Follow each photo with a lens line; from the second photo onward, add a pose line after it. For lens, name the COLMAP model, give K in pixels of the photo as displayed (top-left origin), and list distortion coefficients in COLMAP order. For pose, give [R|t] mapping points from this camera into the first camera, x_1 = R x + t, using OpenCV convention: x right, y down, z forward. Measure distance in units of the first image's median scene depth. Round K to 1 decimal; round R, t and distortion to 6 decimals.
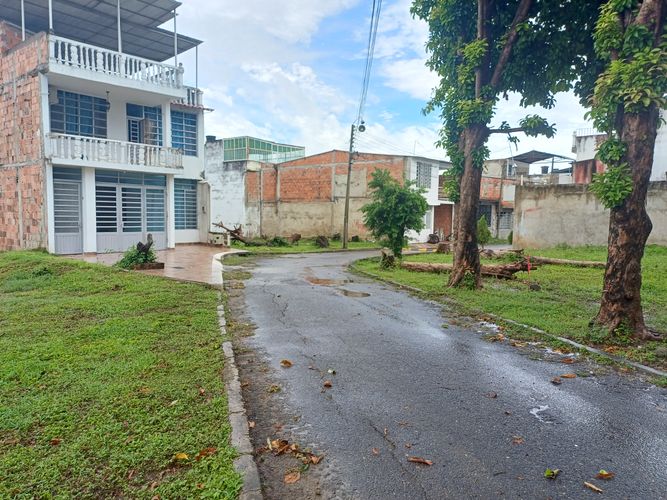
lens RADIAL K [[503.6, 0, 335.6], [0, 503.6, 258.6], [0, 0, 1]] dist [0.089572, -0.101365]
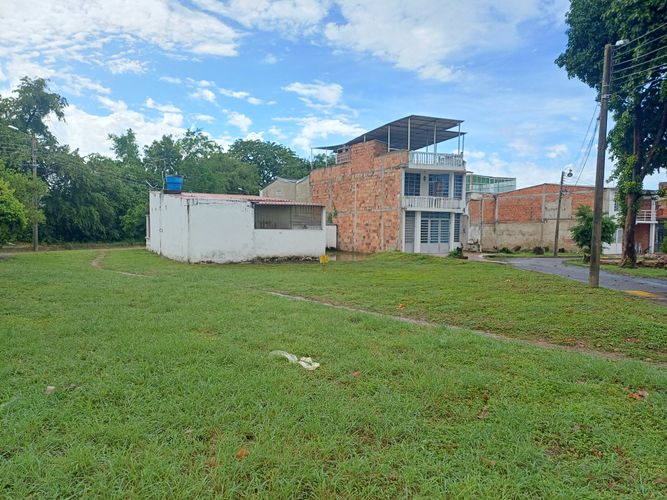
lens RADIAL K [[507.5, 0, 323.5], [0, 507.5, 257.5], [0, 0, 1]] dist [0.086814, -0.093949]
pose [[0.928814, 0.014651, -0.370258, -0.070439], [-0.027474, 0.999191, -0.029381, 0.062269], [0.369528, 0.037462, 0.928464, -0.832254]]
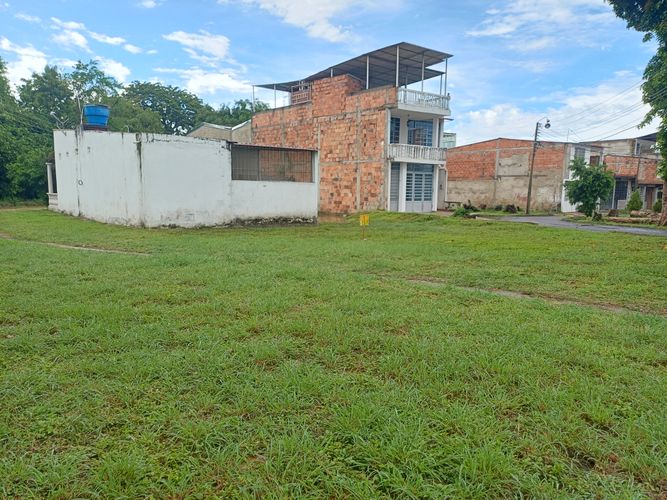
lens RADIAL K [[507.5, 0, 323.5], [0, 507.5, 257.5], [0, 0, 1]] dist [0.086814, -0.093949]
pose [[0.986009, 0.017566, -0.165764, -0.384830], [-0.010886, 0.999095, 0.041118, 0.059076], [0.166337, -0.038738, 0.985308, -0.604048]]
